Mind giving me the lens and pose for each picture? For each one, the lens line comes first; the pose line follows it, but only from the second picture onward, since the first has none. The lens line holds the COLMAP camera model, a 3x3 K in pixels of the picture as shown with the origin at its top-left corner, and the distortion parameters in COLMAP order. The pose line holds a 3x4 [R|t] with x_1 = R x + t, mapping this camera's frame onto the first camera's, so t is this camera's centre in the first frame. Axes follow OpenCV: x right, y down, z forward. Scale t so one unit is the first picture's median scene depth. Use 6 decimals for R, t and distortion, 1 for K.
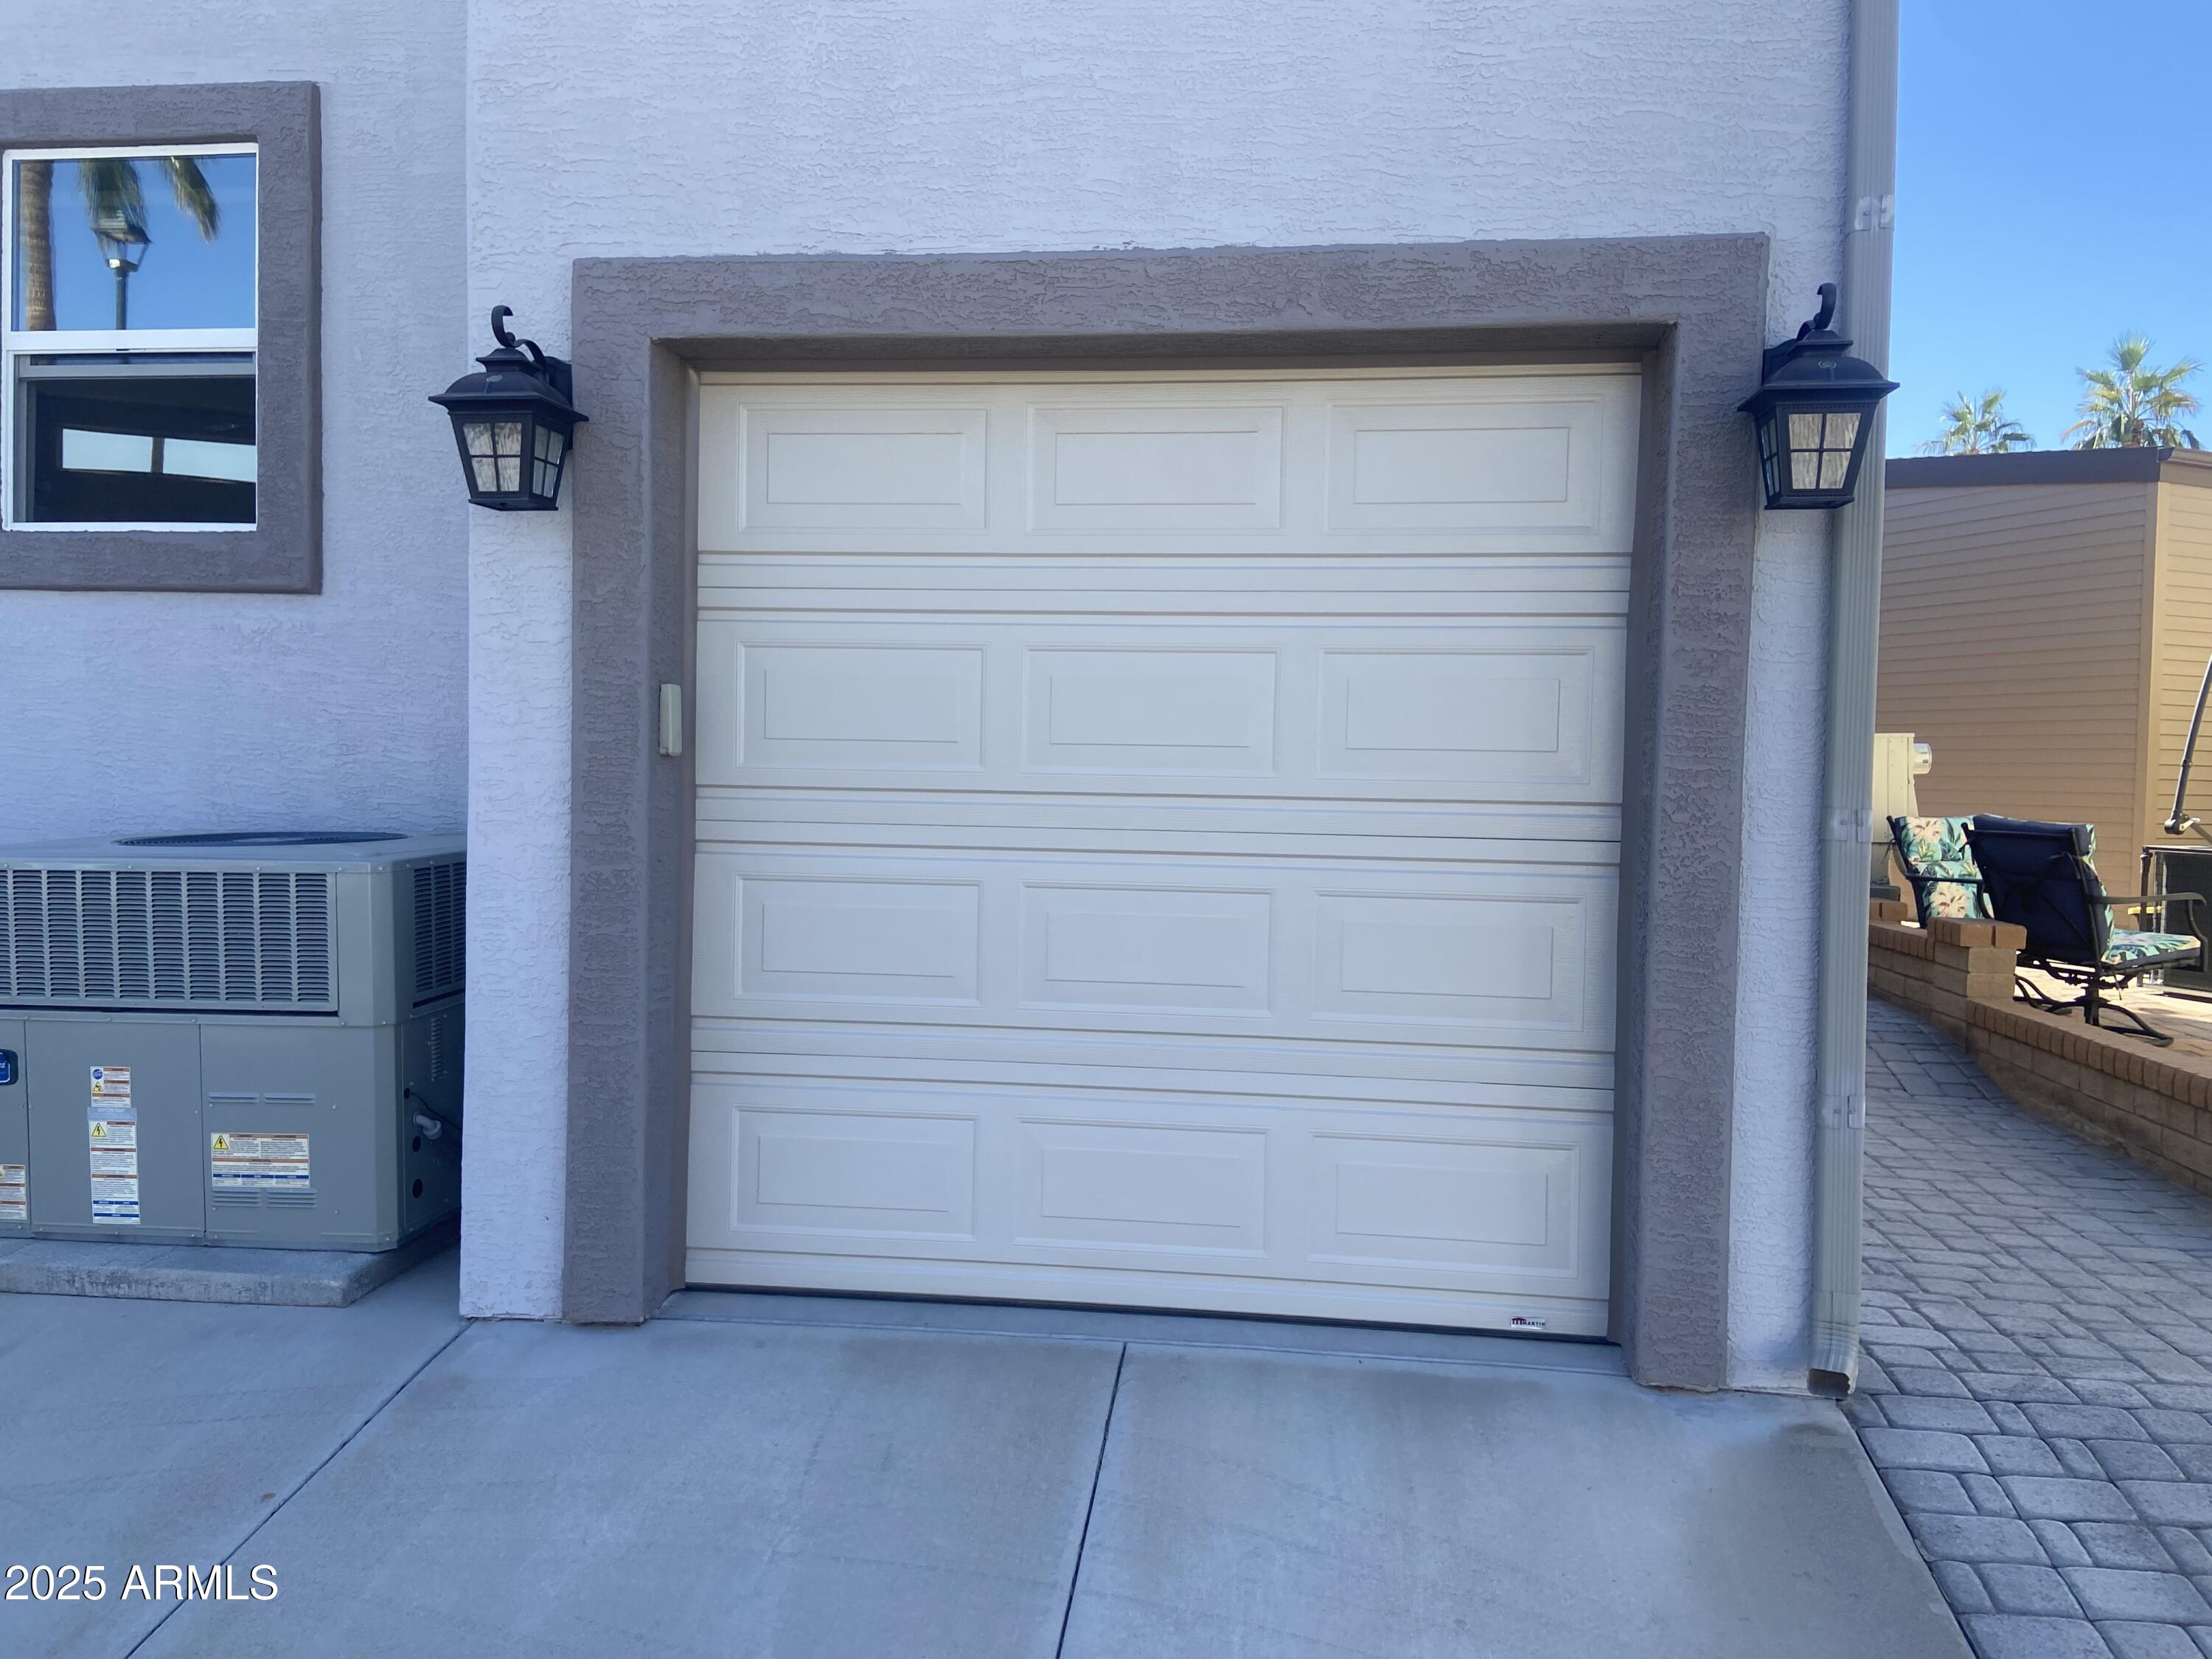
lens RADIAL K [[1703.2, 0, 1166.4], [0, 1703.2, 837.9], [0, 0, 1]] dist [0.138311, -0.200899]
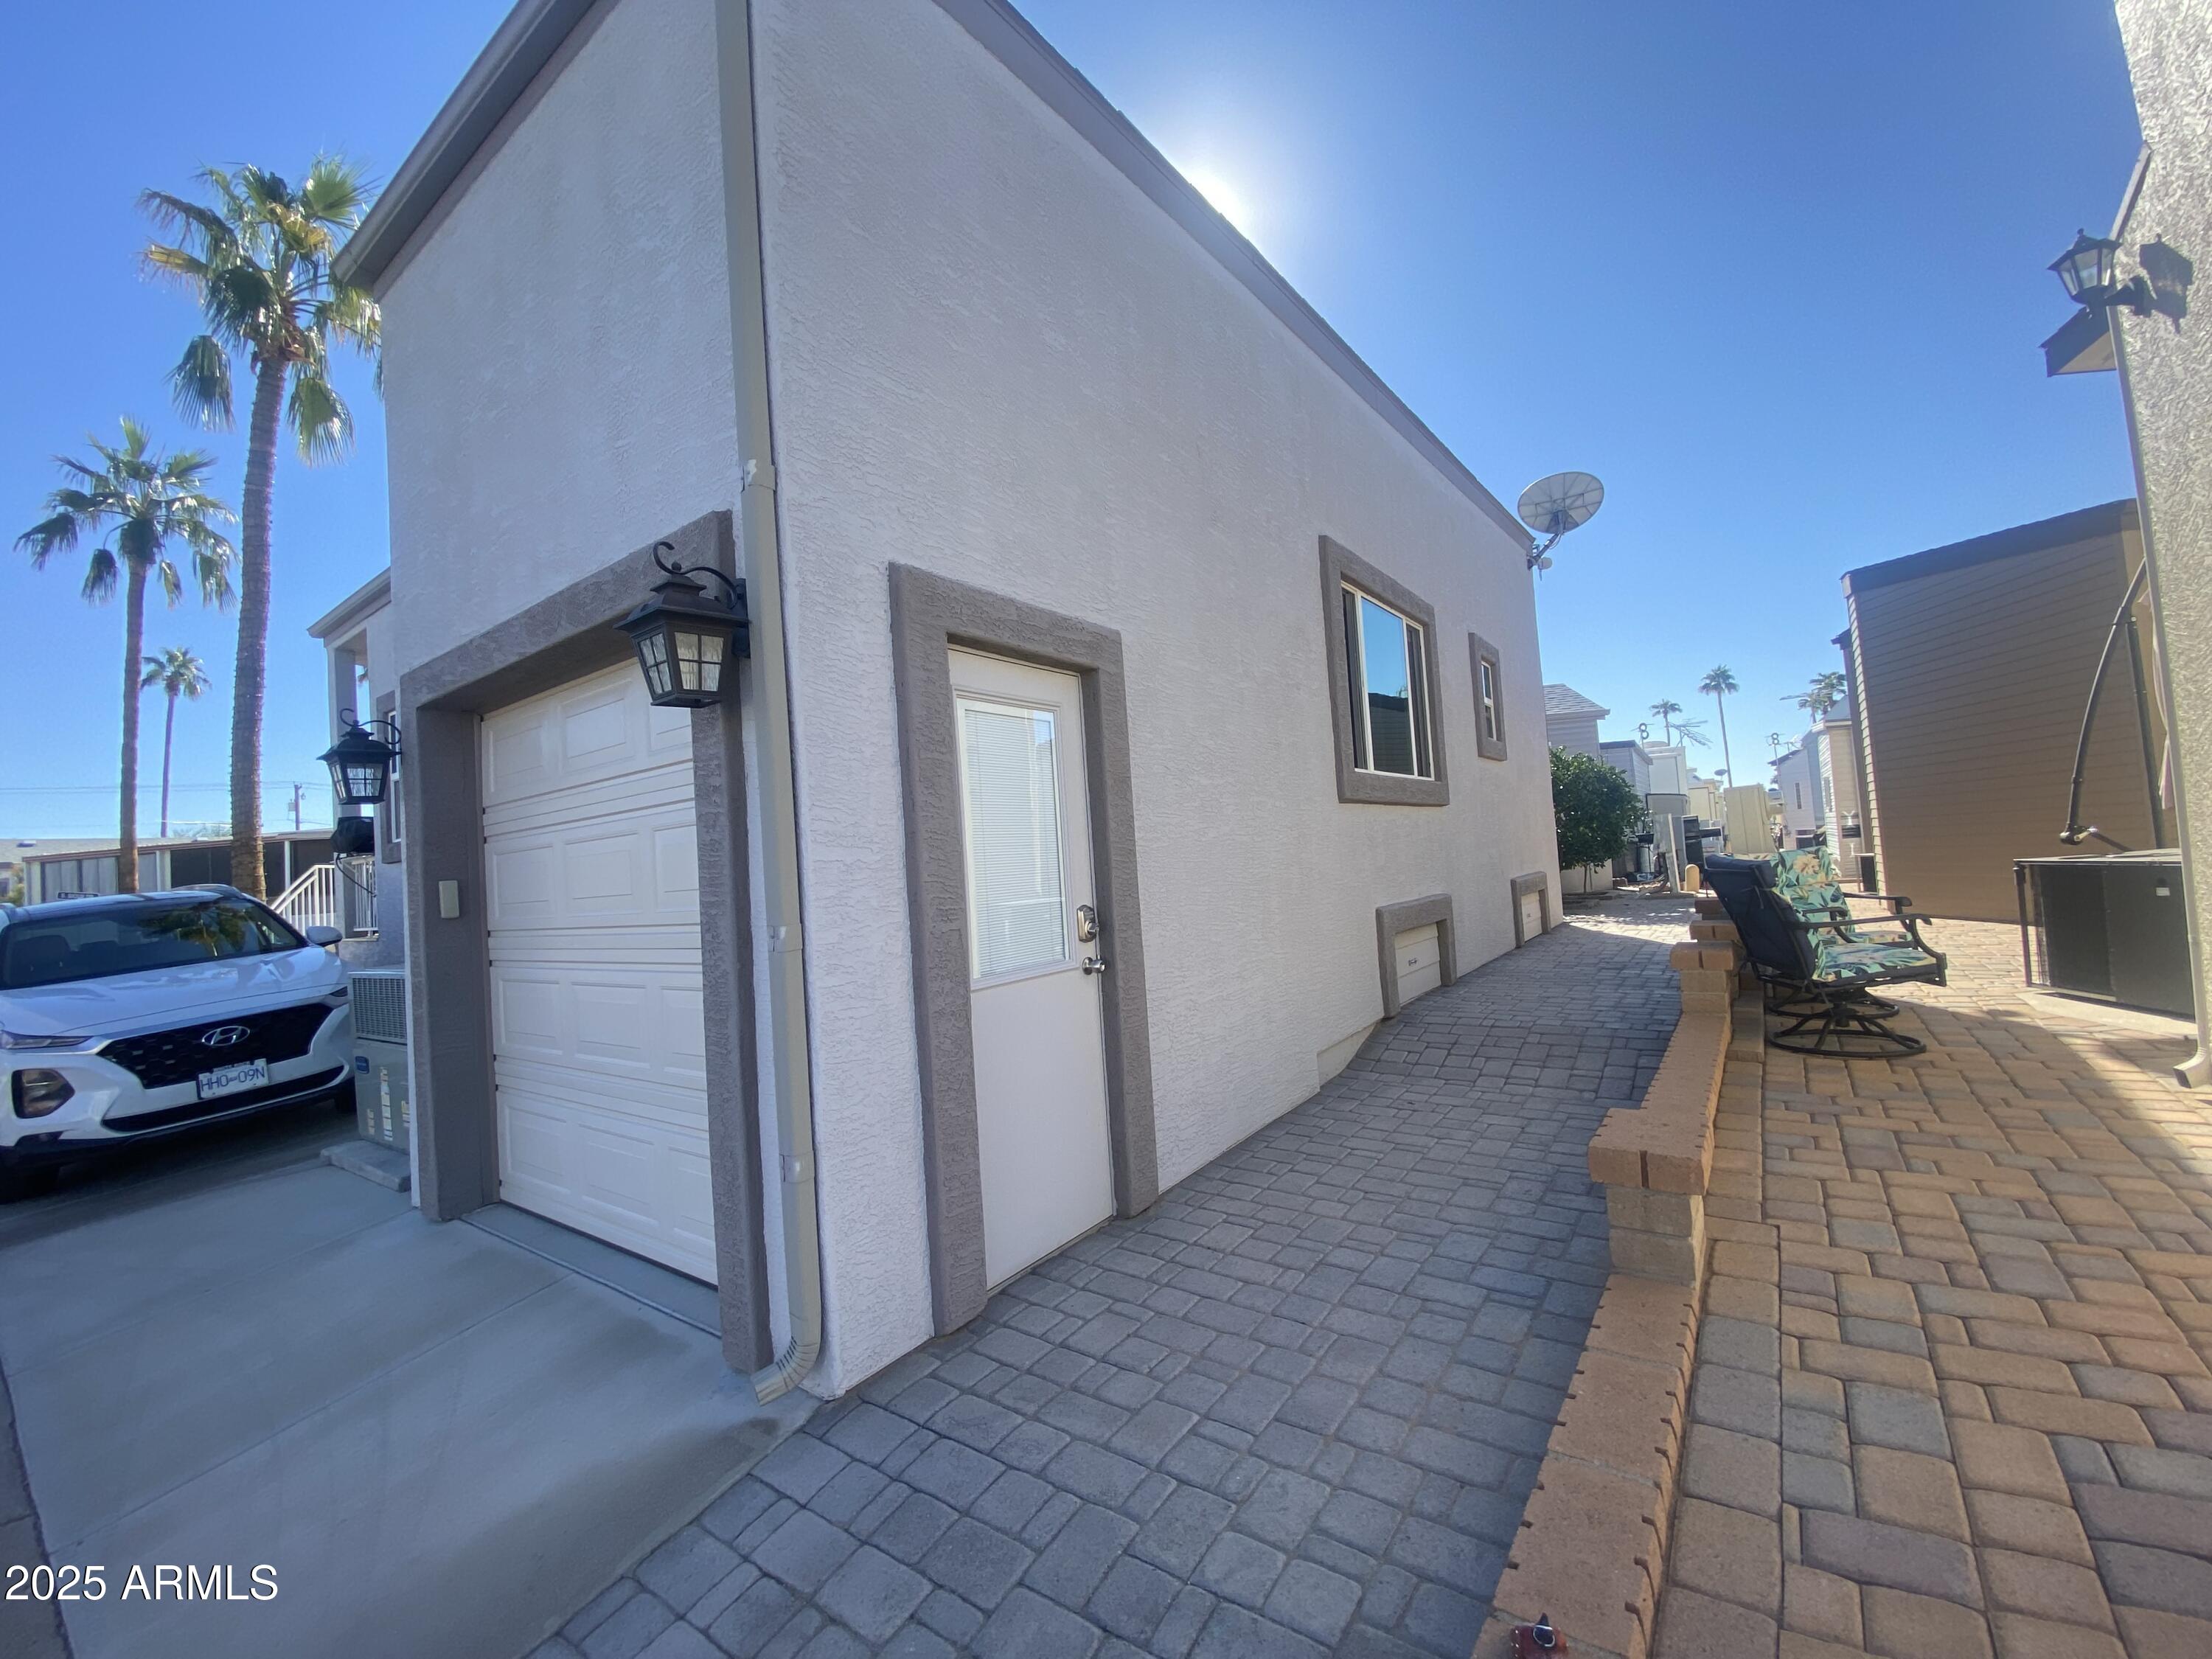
lens RADIAL K [[913.3, 0, 1101.0], [0, 913.3, 825.2], [0, 0, 1]] dist [0.024134, -0.024452]
pose [[0.859319, -0.100483, -0.501473, 0.858908], [0.065990, 0.994098, -0.086113, -0.014158], [0.507166, 0.040906, 0.860877, 0.485096]]
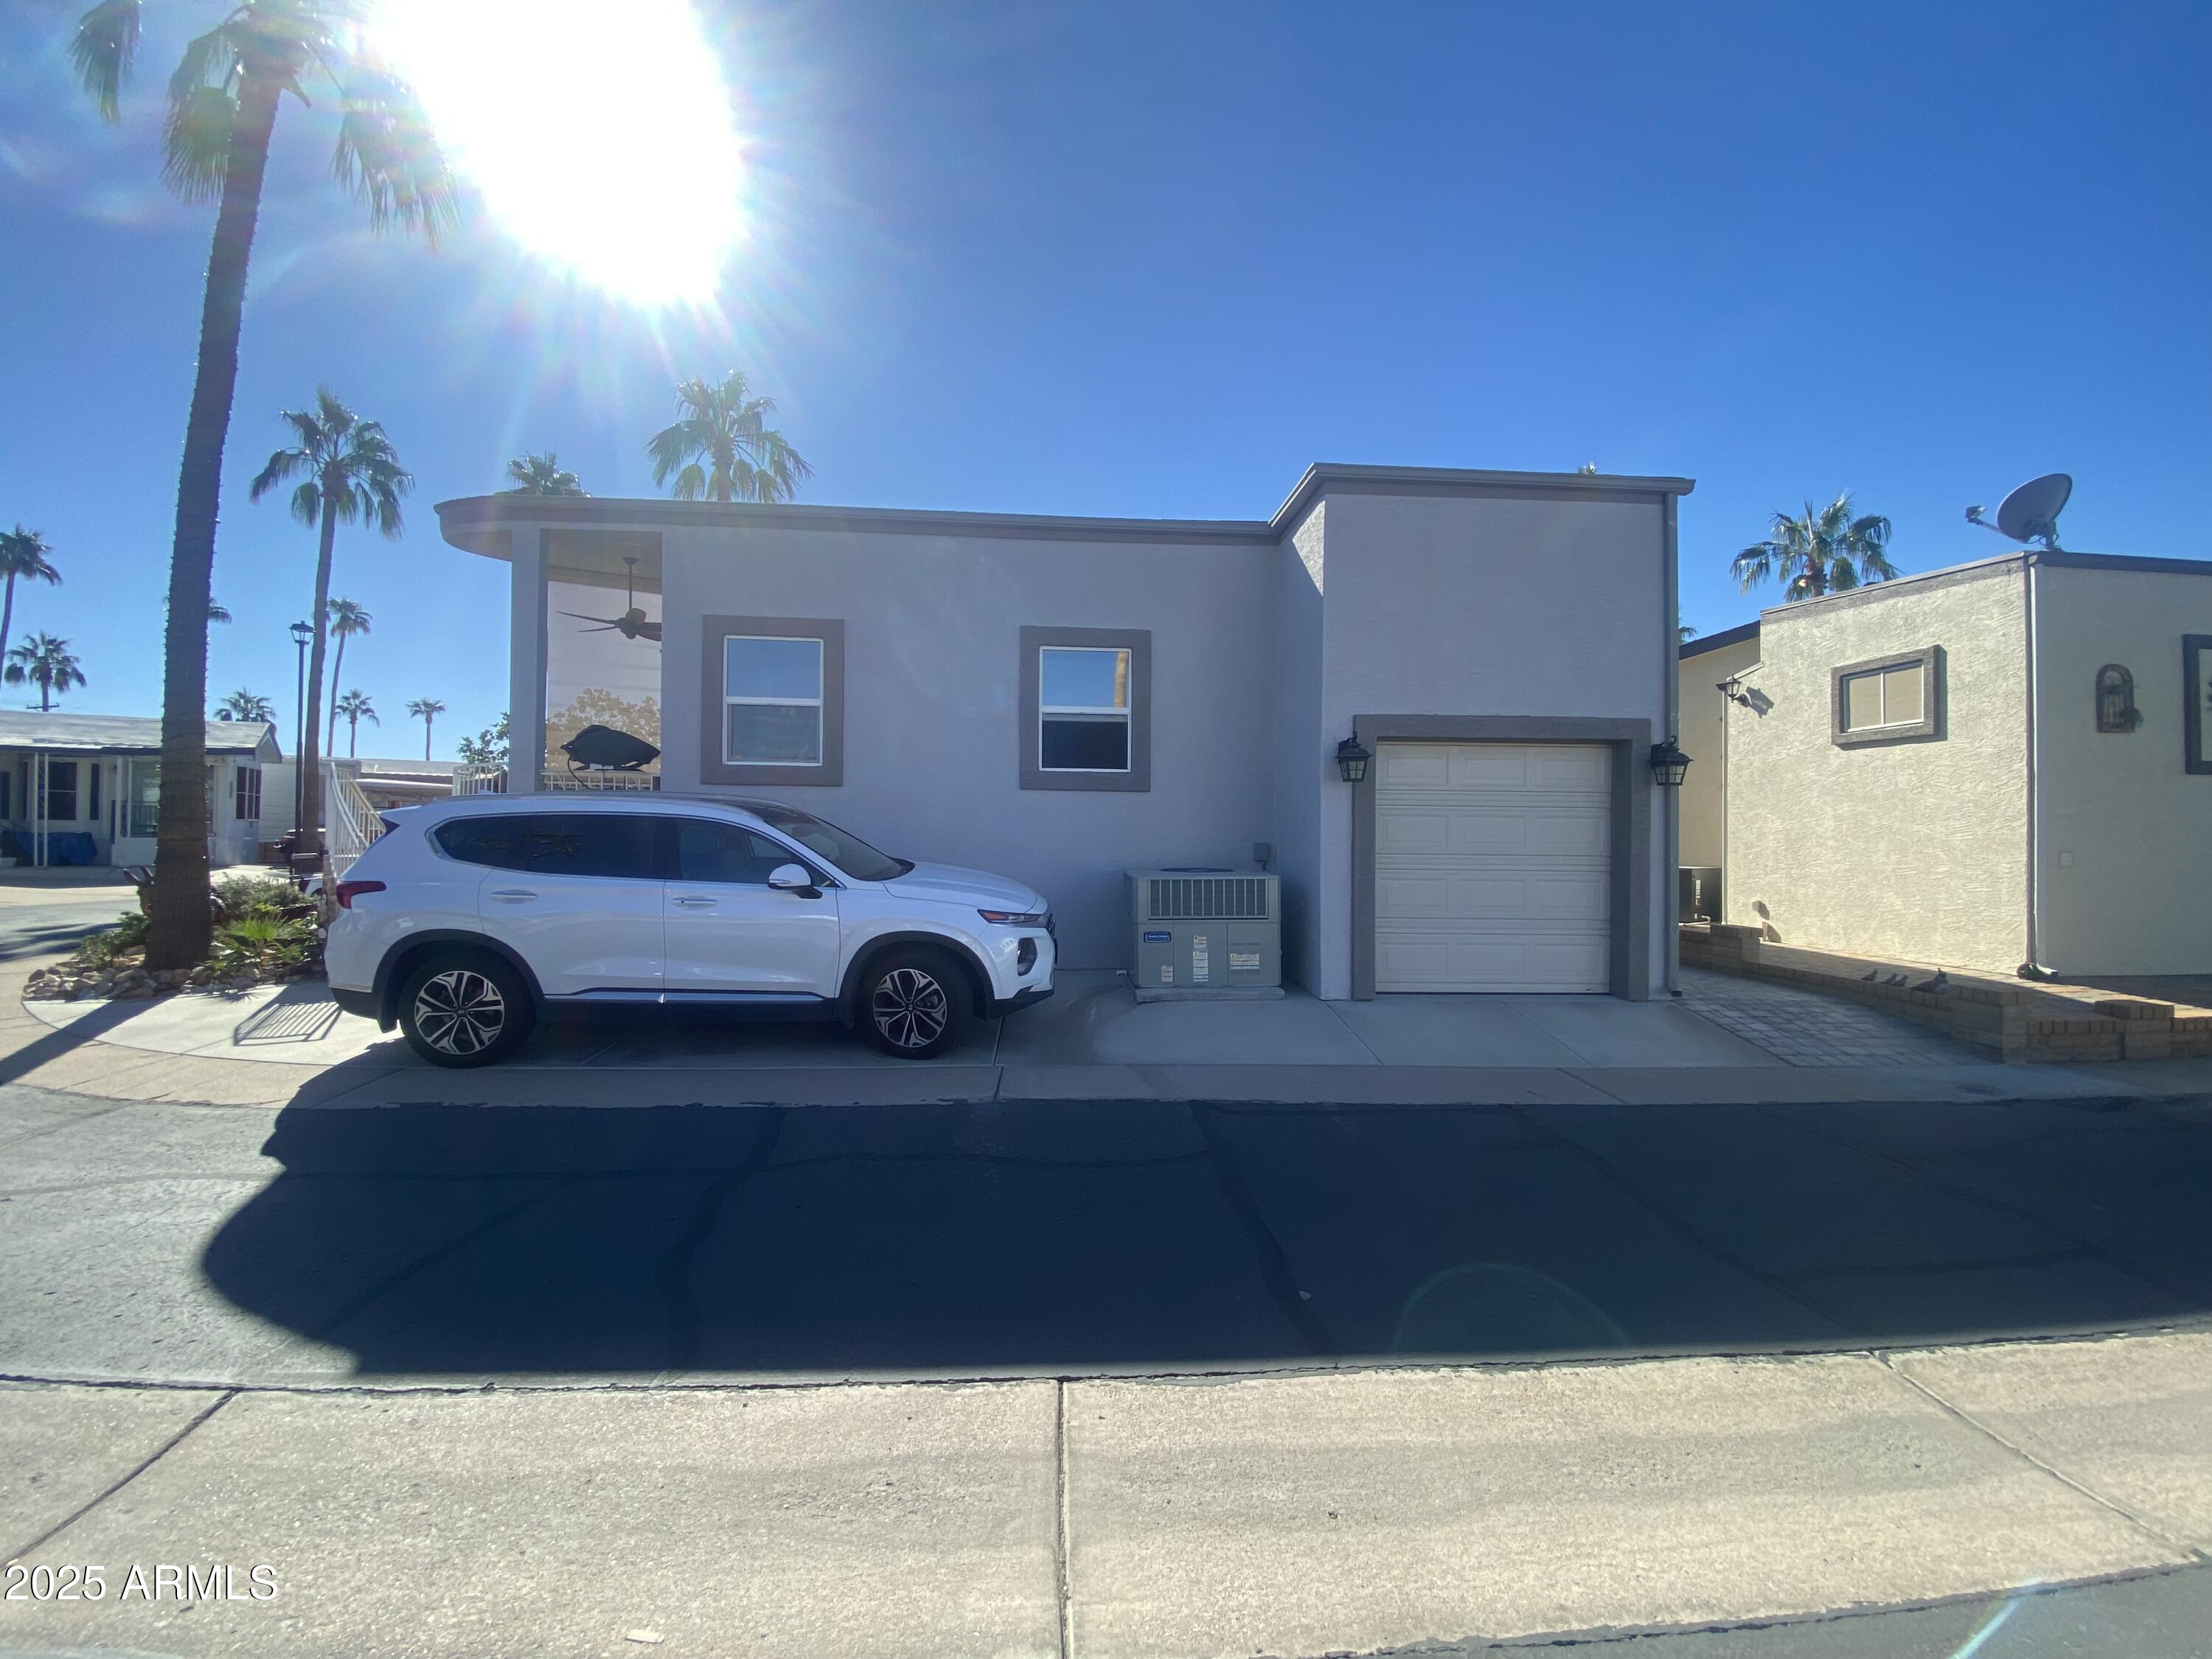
lens RADIAL K [[913.3, 0, 1101.0], [0, 913.3, 825.2], [0, 0, 1]] dist [0.024134, -0.024452]
pose [[0.984253, -0.005530, 0.176678, -1.214963], [0.014242, 0.998742, -0.048083, -0.004632], [-0.176190, 0.049842, 0.983093, -0.835438]]
